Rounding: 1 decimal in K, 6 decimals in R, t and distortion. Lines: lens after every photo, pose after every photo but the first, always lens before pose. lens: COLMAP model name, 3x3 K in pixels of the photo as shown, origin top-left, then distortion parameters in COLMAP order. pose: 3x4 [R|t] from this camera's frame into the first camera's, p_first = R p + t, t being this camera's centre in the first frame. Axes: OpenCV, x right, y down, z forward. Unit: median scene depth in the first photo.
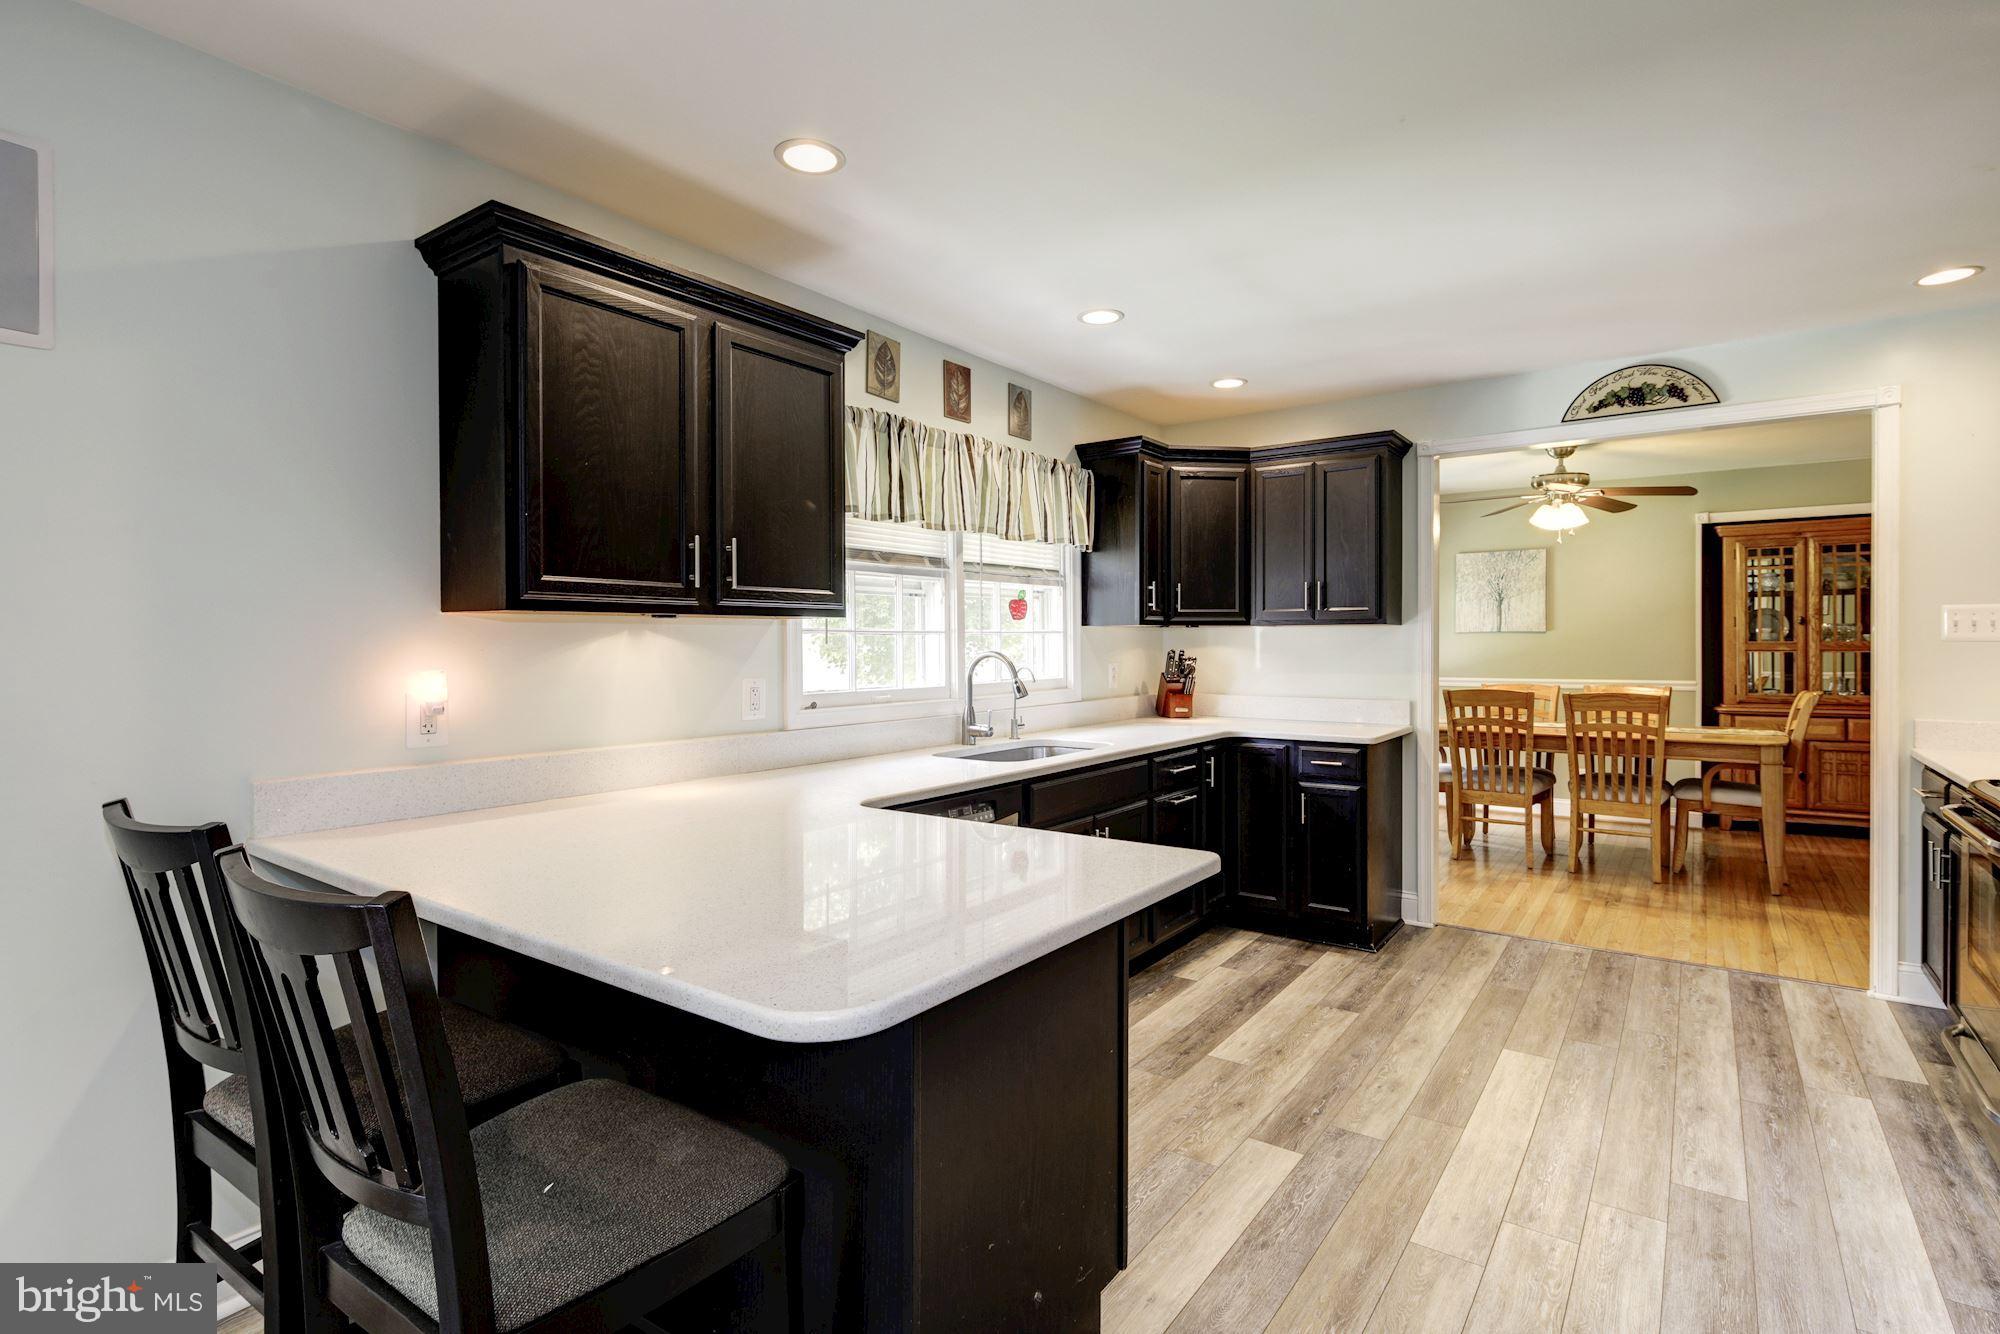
lens RADIAL K [[968.8, 0, 999.9], [0, 968.8, 653.3], [0, 0, 1]] dist [0.006382, -0.005477]
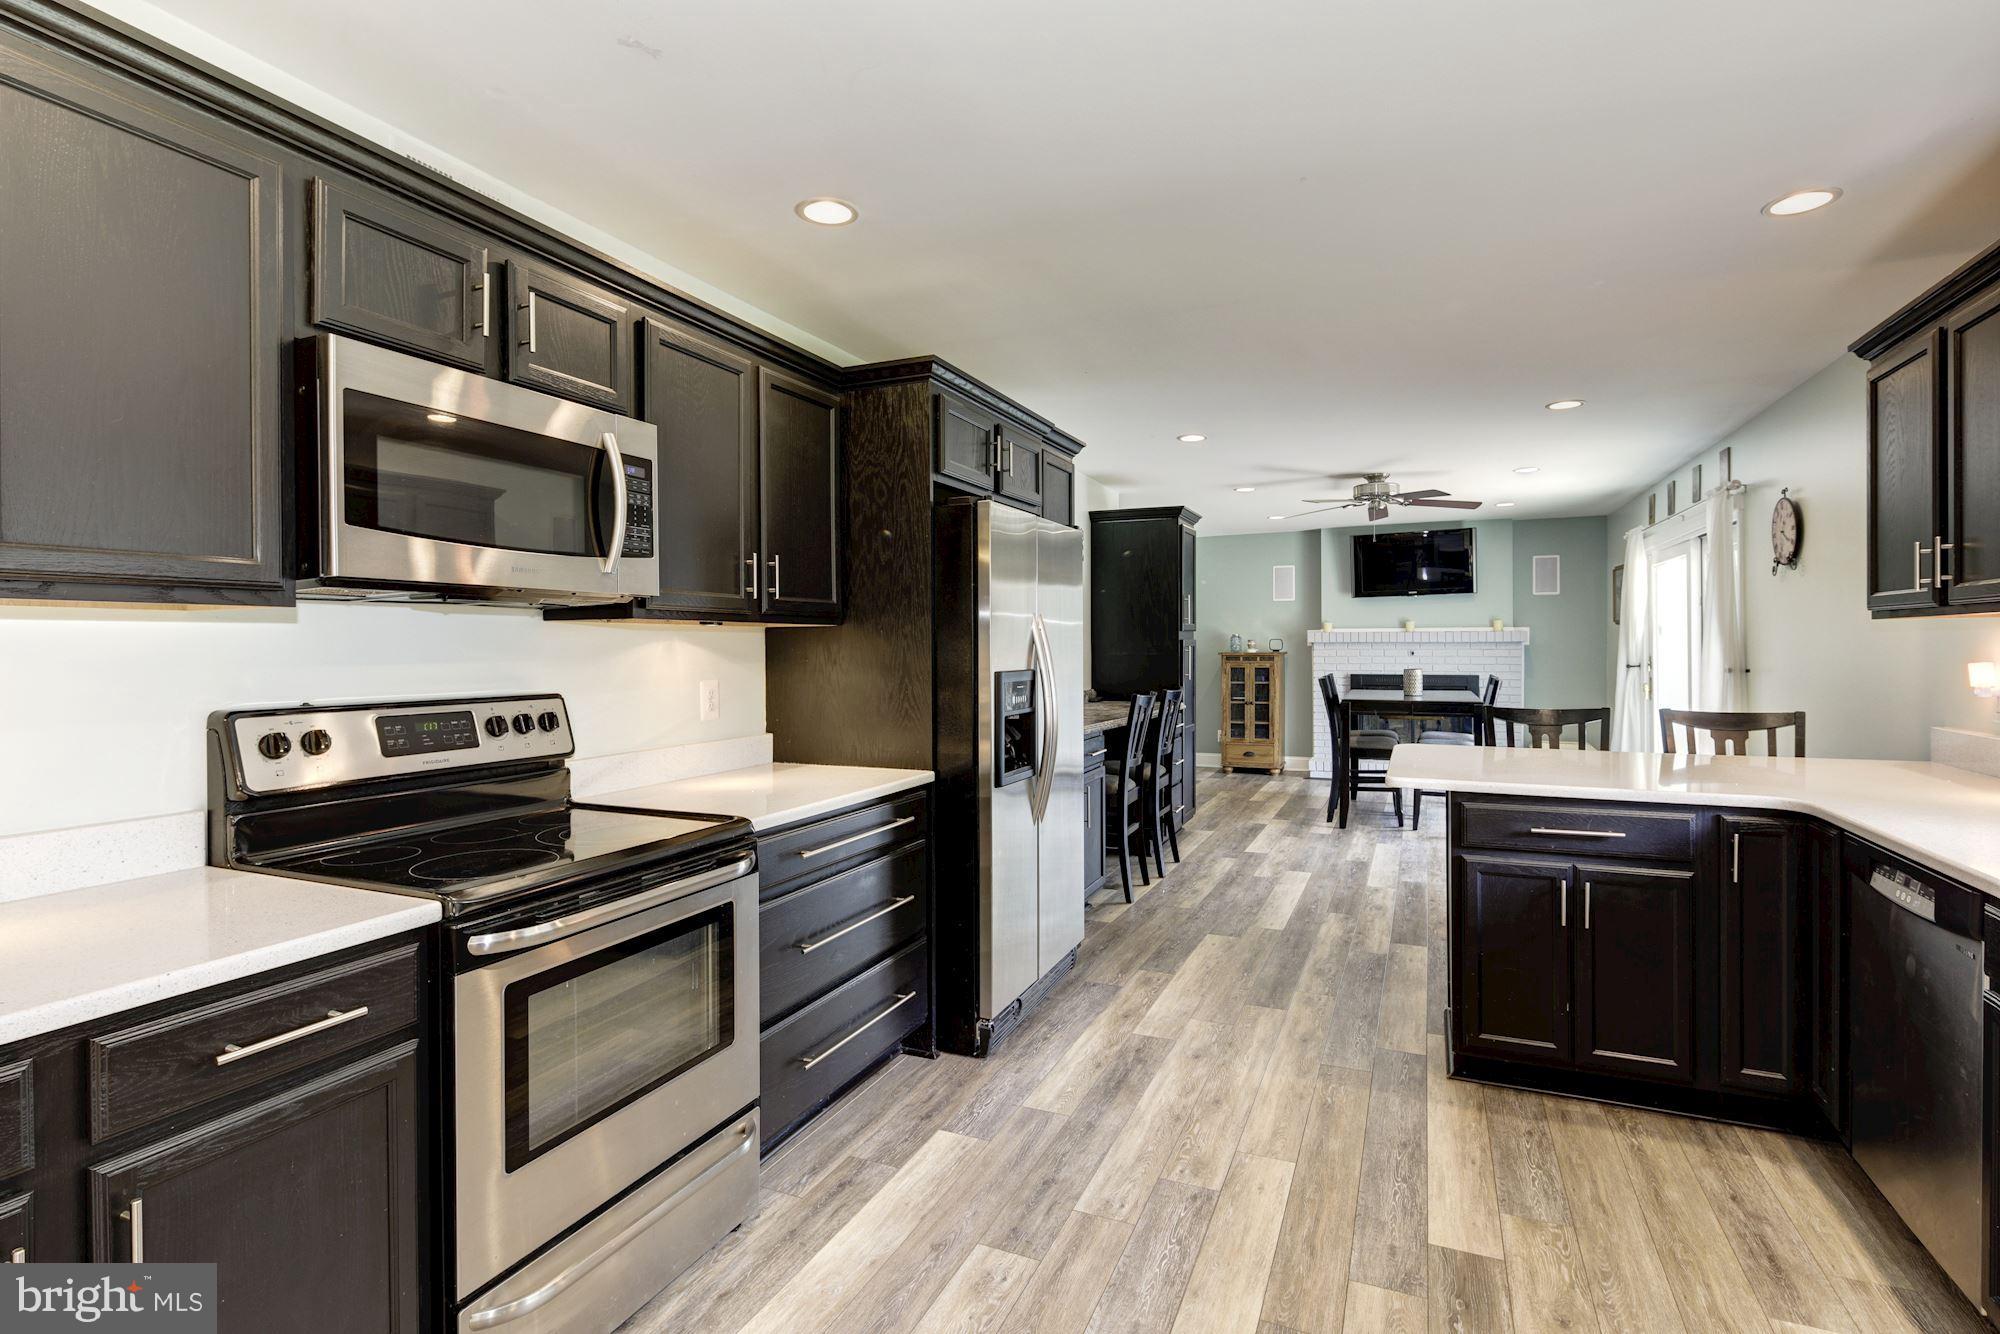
lens RADIAL K [[968.8, 0, 996.6], [0, 968.8, 652.7], [0, 0, 1]] dist [0.006382, -0.005477]
pose [[-0.977055, 0.010679, -0.212719, 0.526039], [0.006061, 0.999732, 0.022347, -0.017517], [0.212900, 0.020545, -0.976858, 1.062969]]
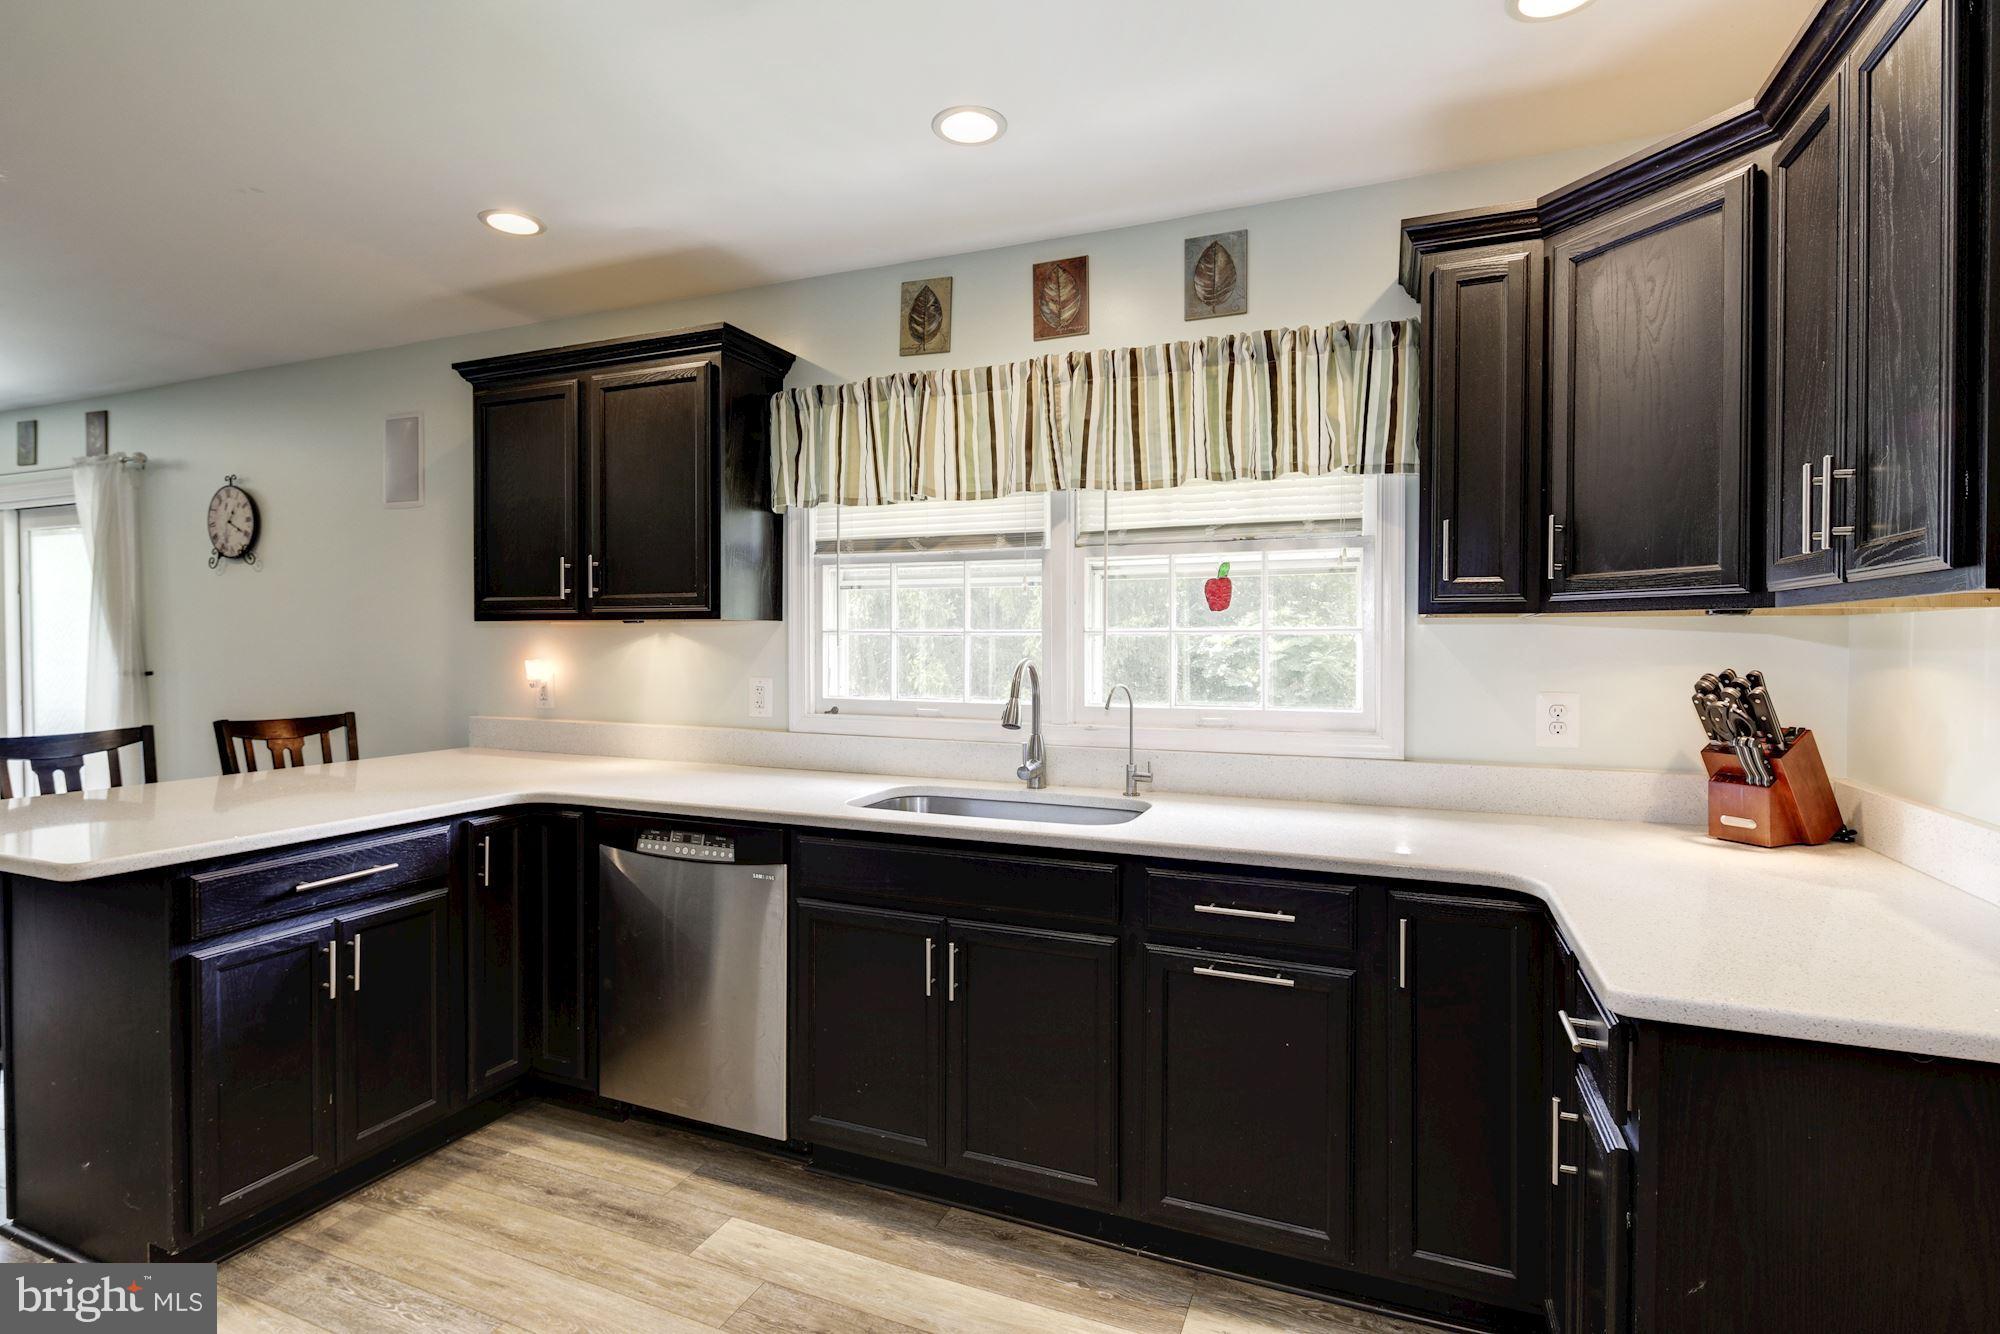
lens RADIAL K [[968.8, 0, 1000.2], [0, 968.8, 653.9], [0, 0, 1]] dist [0.006382, -0.005477]
pose [[0.233805, 0.017694, -0.972122, 0.600826], [-0.016478, 0.999763, 0.014234, -0.013940], [0.972144, 0.012690, 0.234041, 0.730683]]
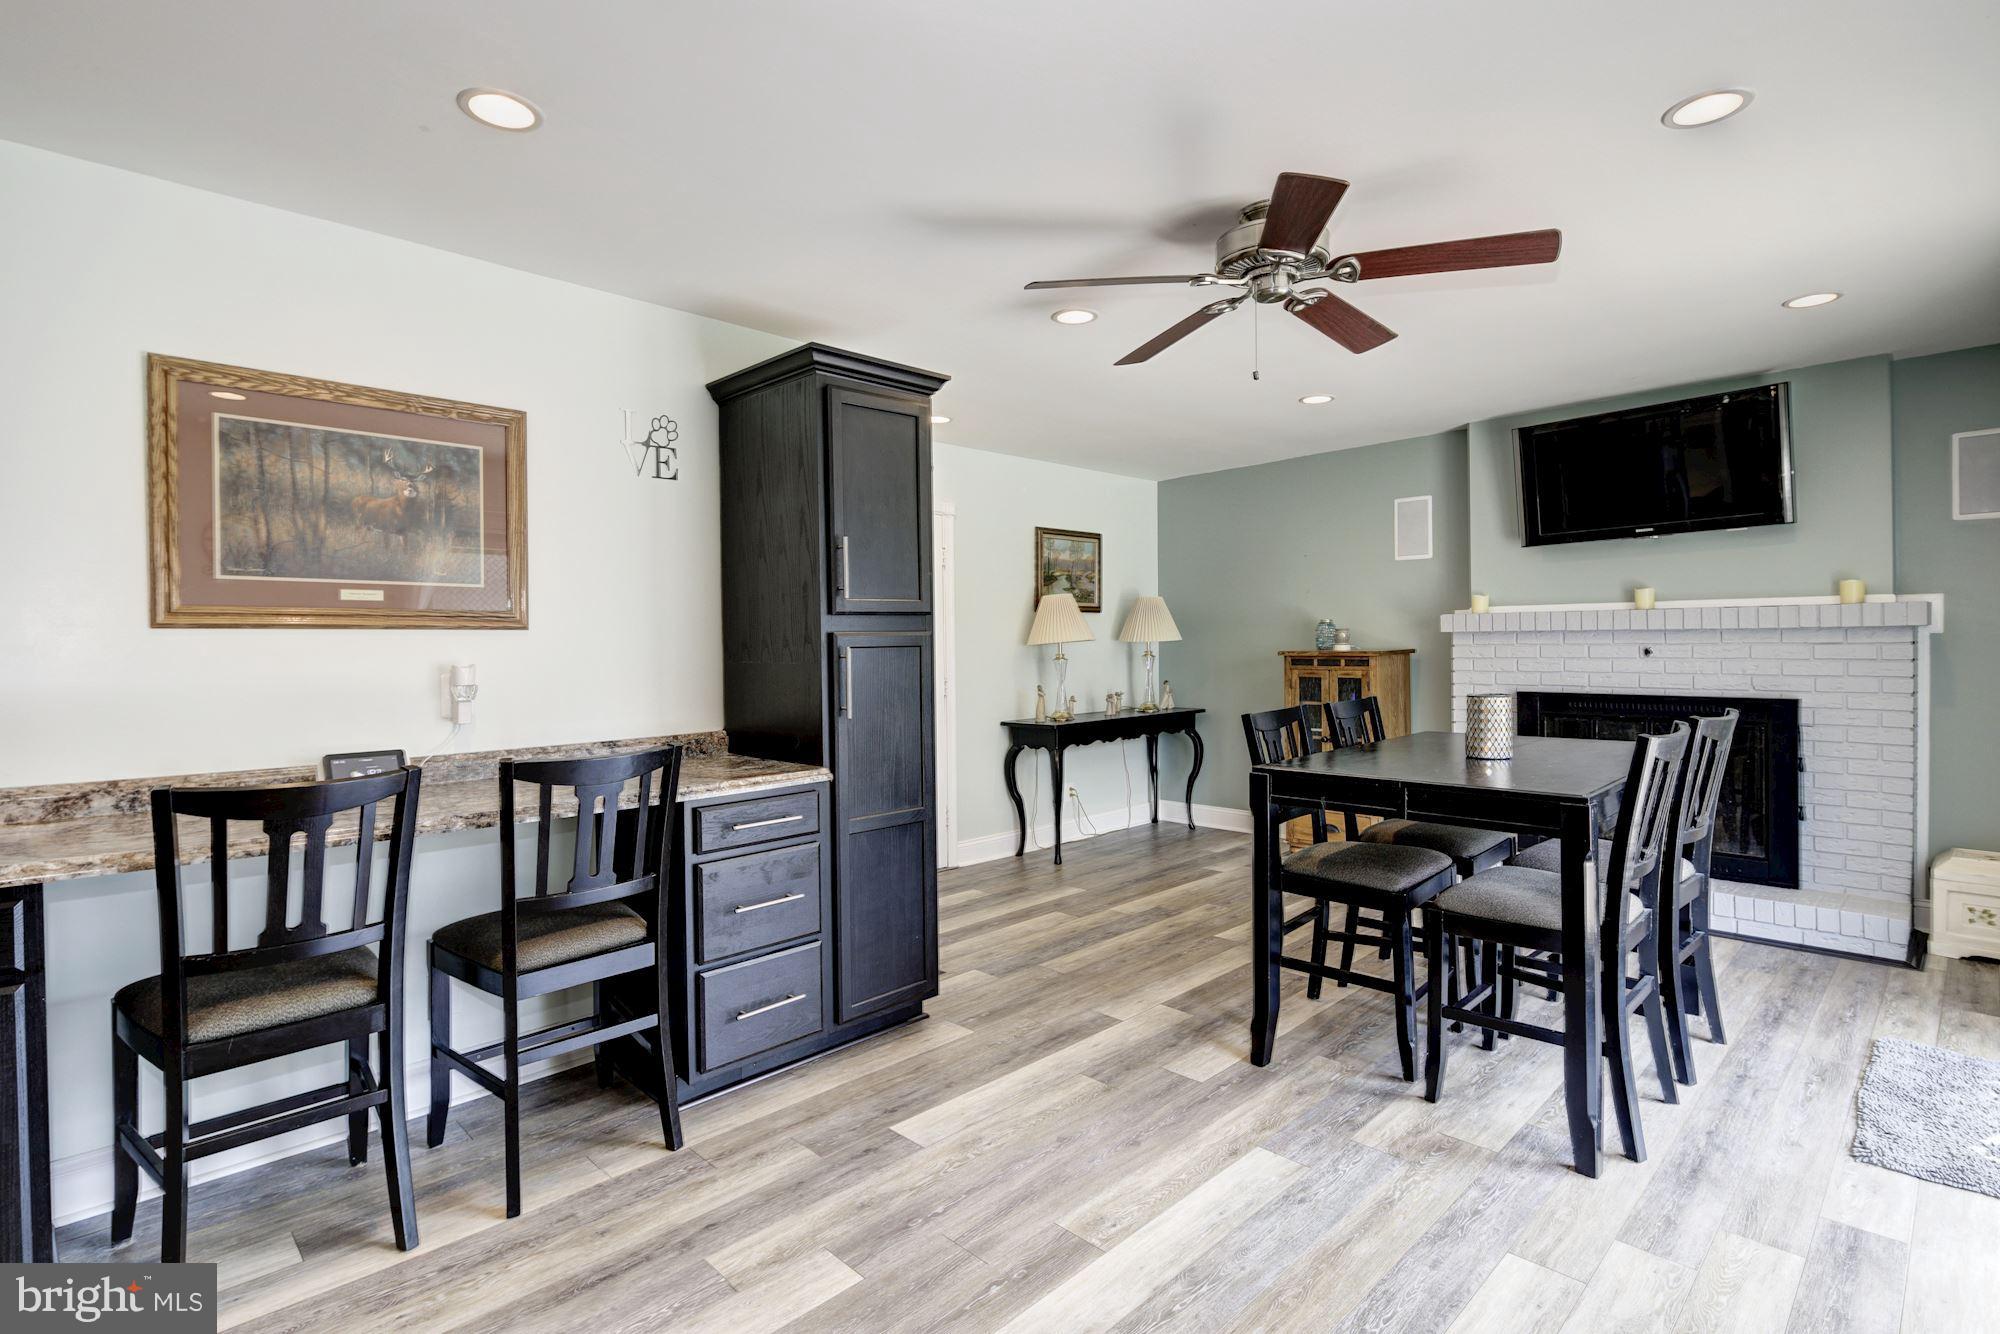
lens RADIAL K [[968.8, 0, 1001.8], [0, 968.8, 650.6], [0, 0, 1]] dist [0.006382, -0.005477]
pose [[-0.987235, 0.014489, 0.158613, -0.344367], [0.017739, 0.999660, 0.019092, 0.003637], [-0.158282, 0.021662, -0.987156, 0.289240]]
